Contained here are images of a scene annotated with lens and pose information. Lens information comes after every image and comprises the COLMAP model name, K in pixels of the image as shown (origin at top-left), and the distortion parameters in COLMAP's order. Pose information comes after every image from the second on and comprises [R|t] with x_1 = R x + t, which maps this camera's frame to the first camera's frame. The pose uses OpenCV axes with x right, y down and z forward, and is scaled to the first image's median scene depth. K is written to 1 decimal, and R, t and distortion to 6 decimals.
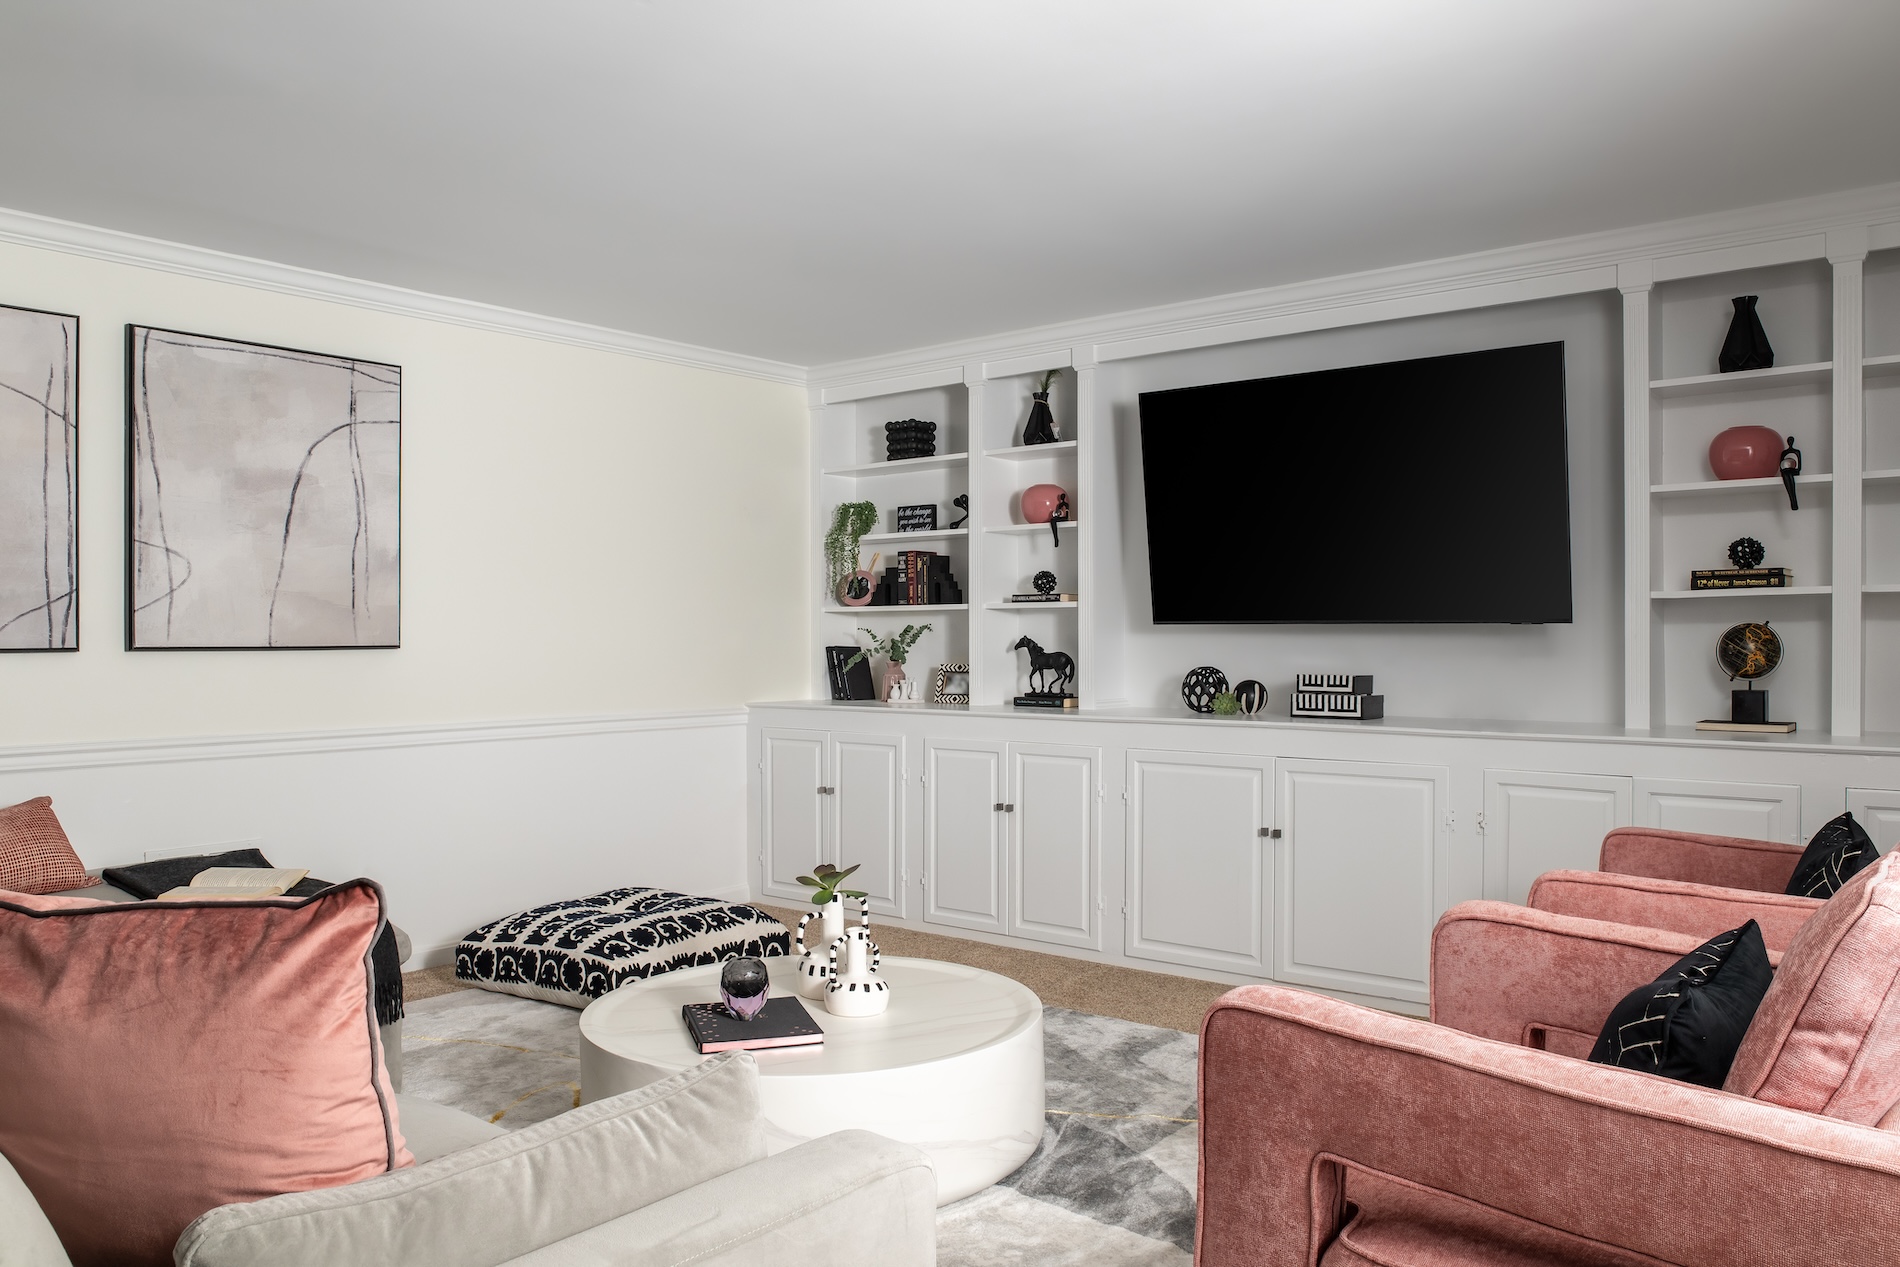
lens RADIAL K [[1406.9, 0, 946.8], [0, 1406.9, 650.8], [0, 0, 1]] dist [0.000506, 0.002307]
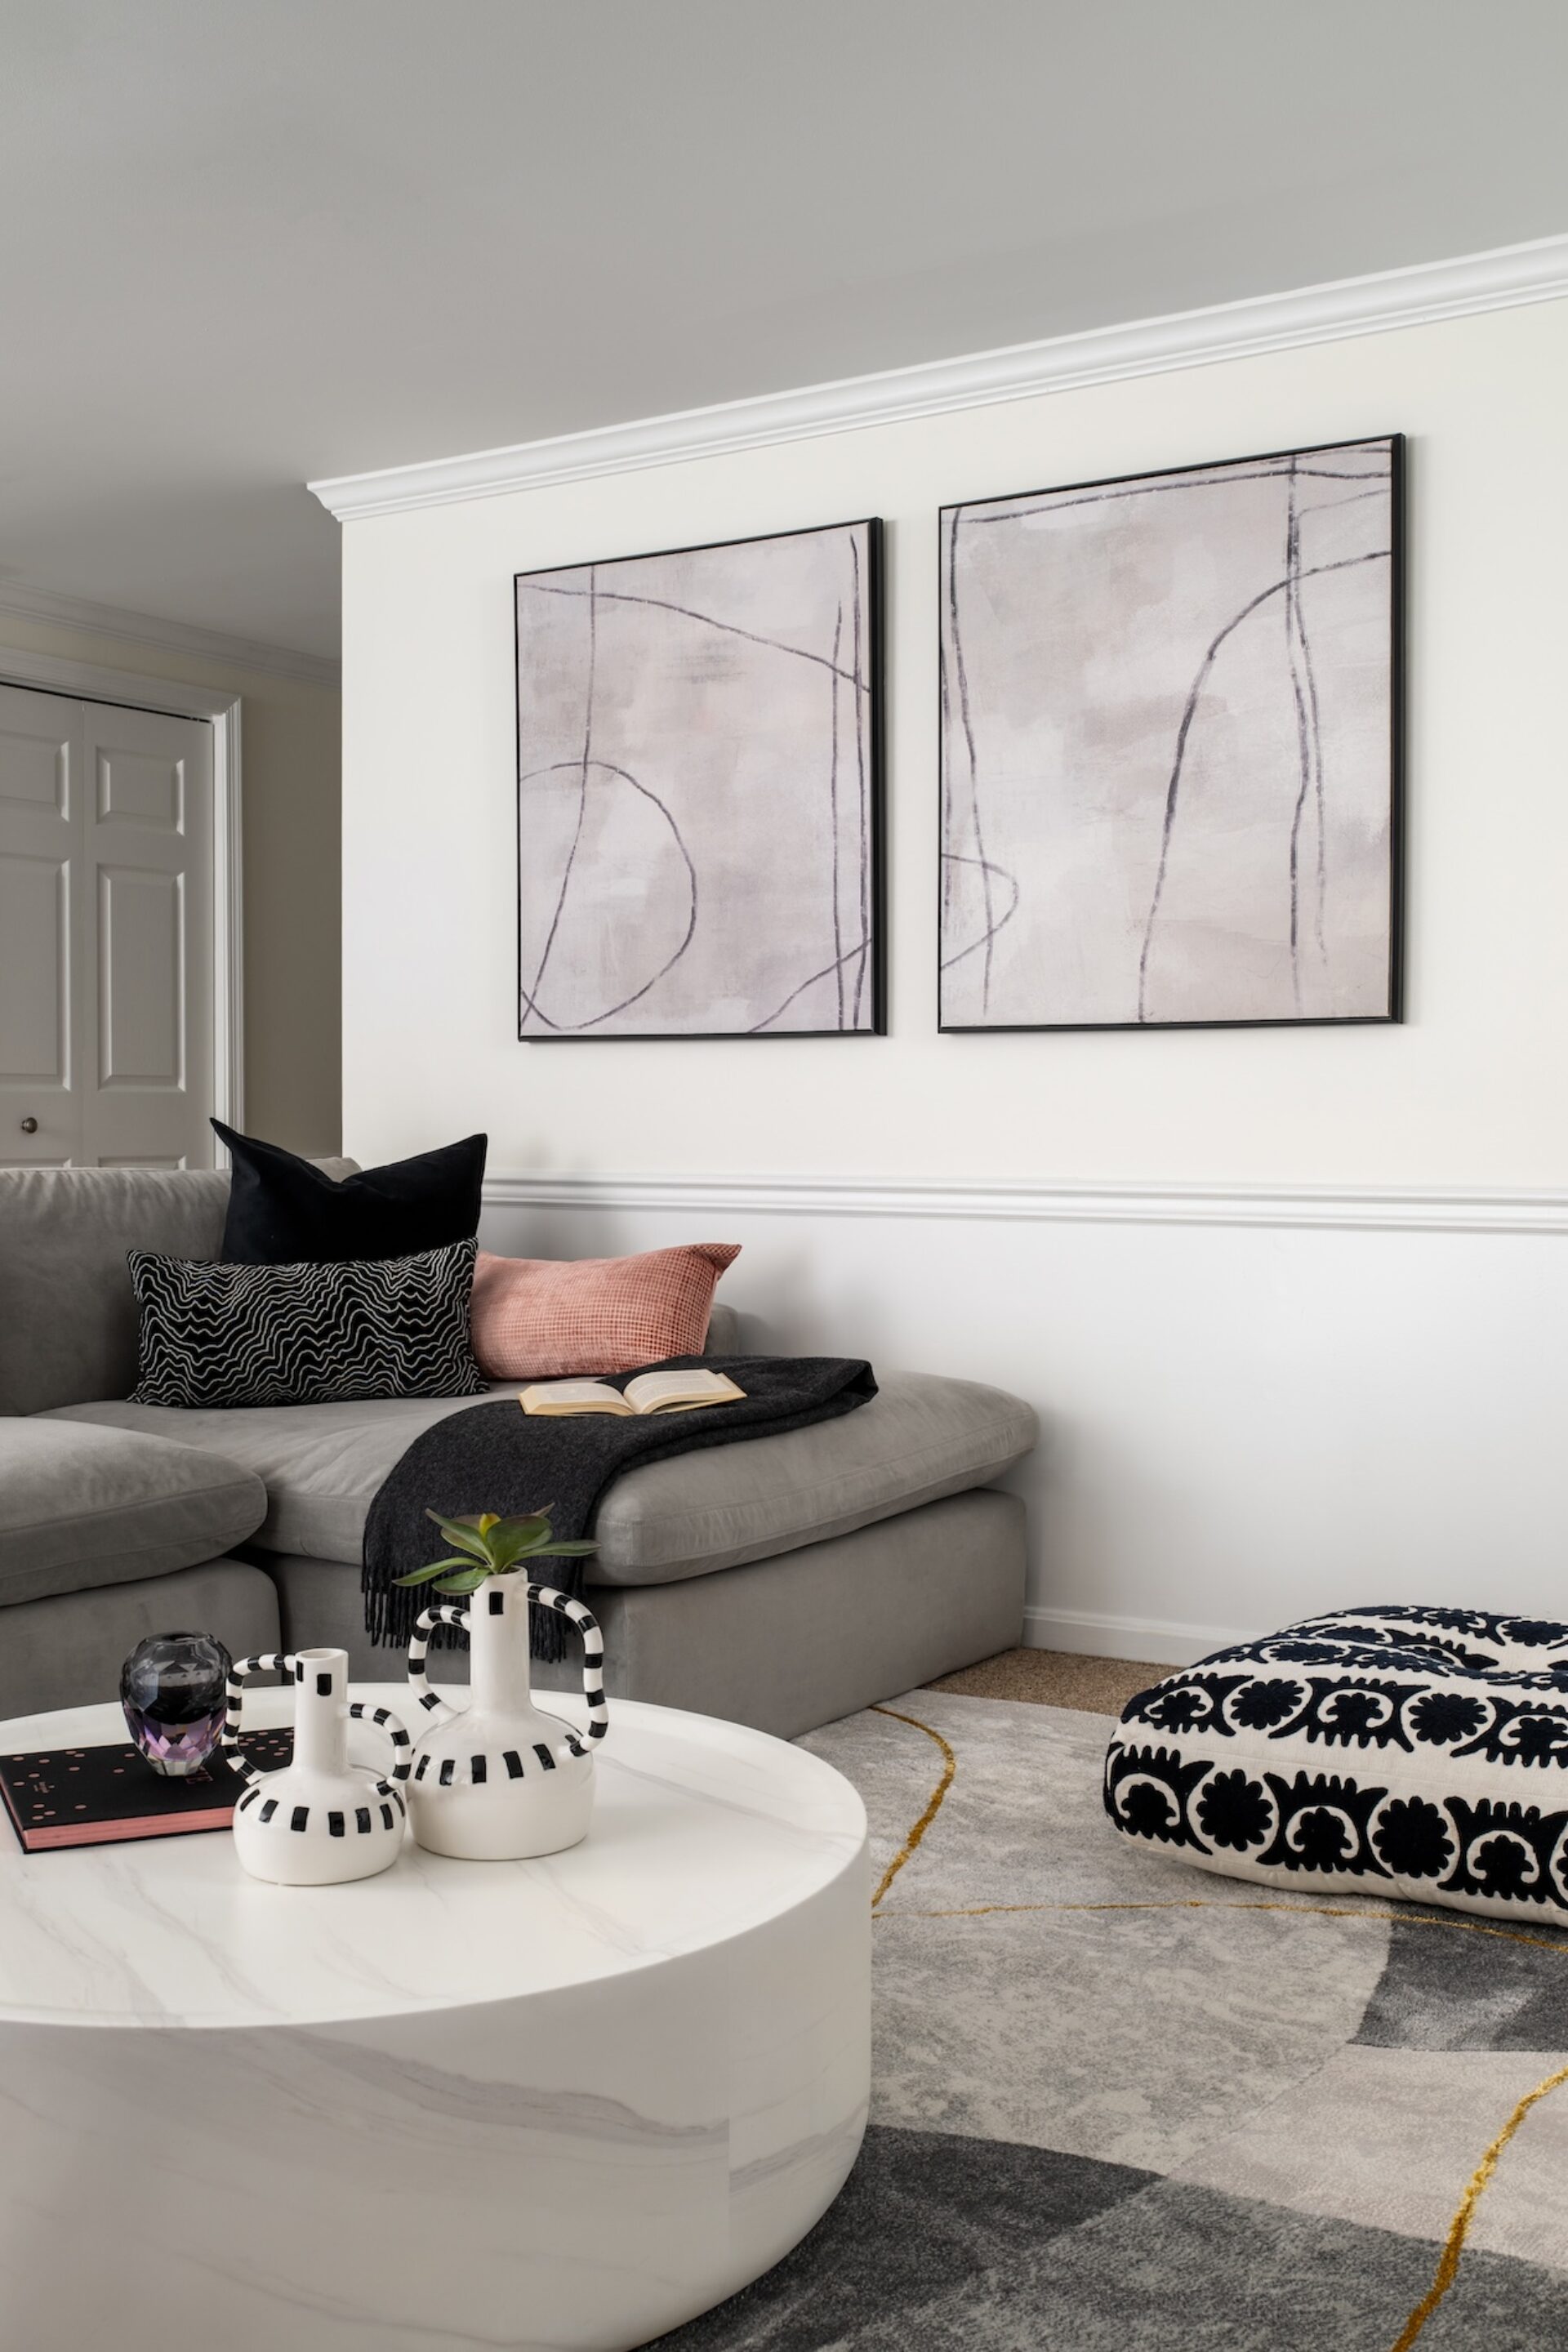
lens RADIAL K [[2420.6, 0, 783.0], [0, 2420.6, 1182.6], [0, 0, 1]] dist [-0.007571, 0.000000]
pose [[0.126137, 0.030383, -0.991547, 0.449310], [-0.004847, 0.999538, 0.030011, 0.032303], [0.992001, 0.001021, 0.126226, 0.745303]]
